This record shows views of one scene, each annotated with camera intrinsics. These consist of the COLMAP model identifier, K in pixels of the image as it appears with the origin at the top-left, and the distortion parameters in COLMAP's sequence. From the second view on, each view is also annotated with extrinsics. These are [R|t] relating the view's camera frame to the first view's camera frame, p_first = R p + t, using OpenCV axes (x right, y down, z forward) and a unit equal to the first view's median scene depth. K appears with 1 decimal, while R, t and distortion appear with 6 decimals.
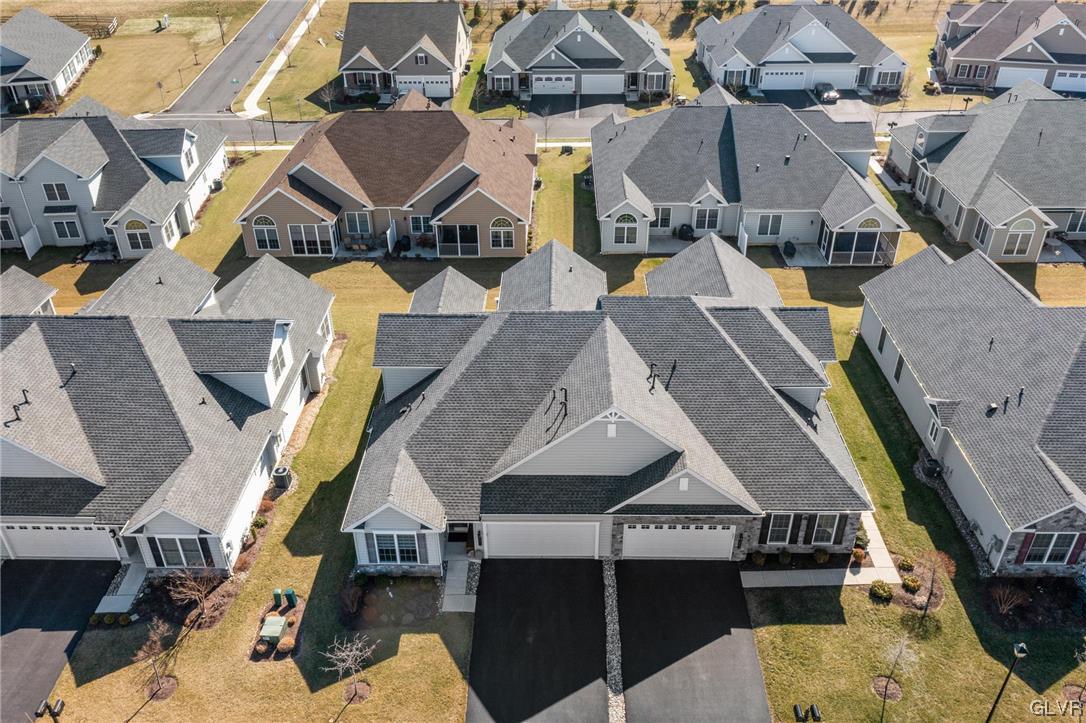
lens RADIAL K [[873.6, 0, 542.1], [0, 873.6, 363.9], [0, 0, 1]] dist [-0.000403, -0.005437]
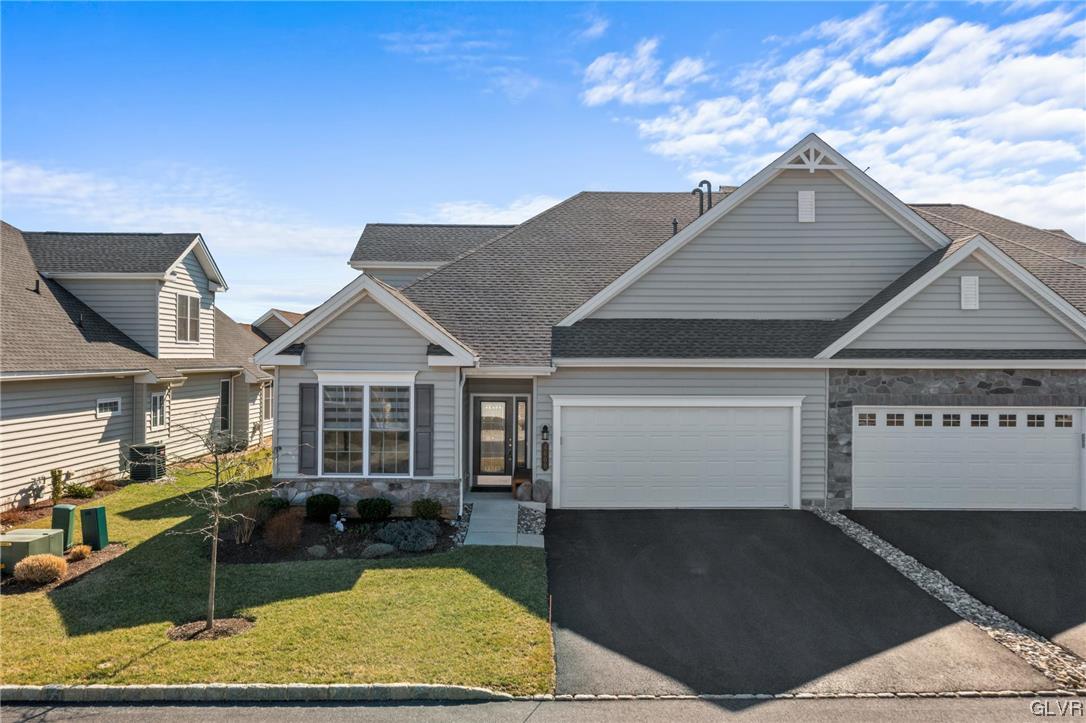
lens RADIAL K [[873.6, 0, 538.8], [0, 873.6, 353.7], [0, 0, 1]] dist [-0.000403, -0.005437]
pose [[0.999477, 0.016102, 0.028028, -0.090037], [0.001933, 0.835780, -0.549062, 0.420477], [-0.032266, 0.548829, 0.835312, 0.596935]]
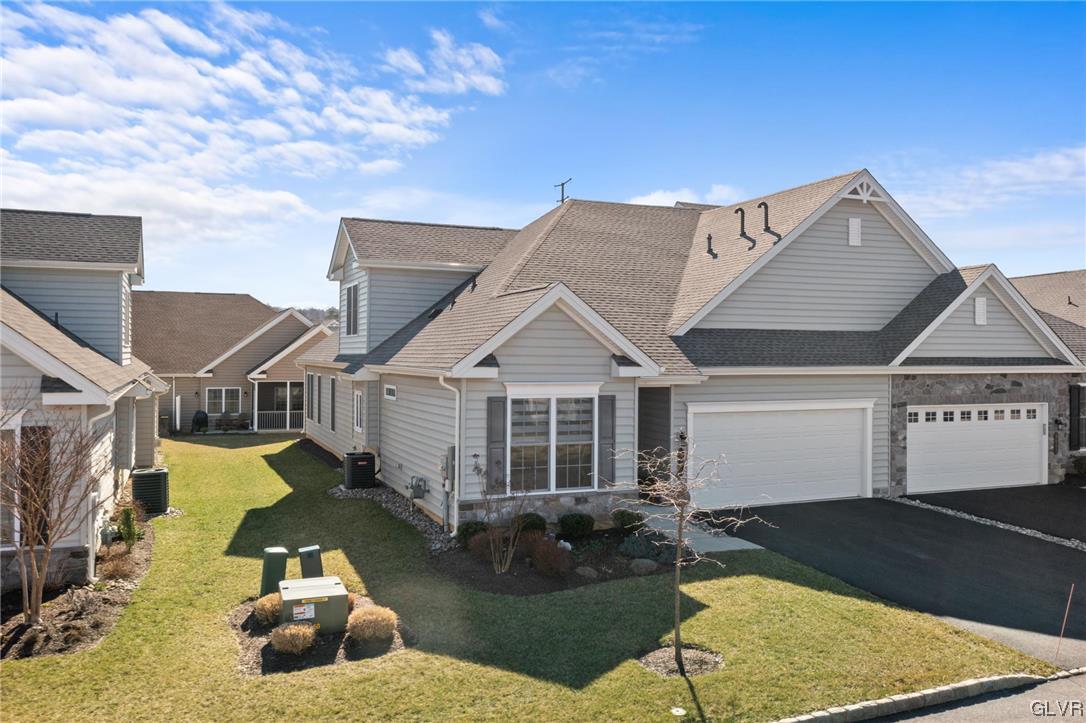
lens RADIAL K [[873.6, 0, 544.8], [0, 873.6, 356.3], [0, 0, 1]] dist [-0.000403, -0.005437]
pose [[0.911415, 0.013618, 0.411262, -0.343946], [0.212854, 0.839745, -0.499522, 0.385600], [-0.352158, 0.542811, 0.762457, 0.644111]]
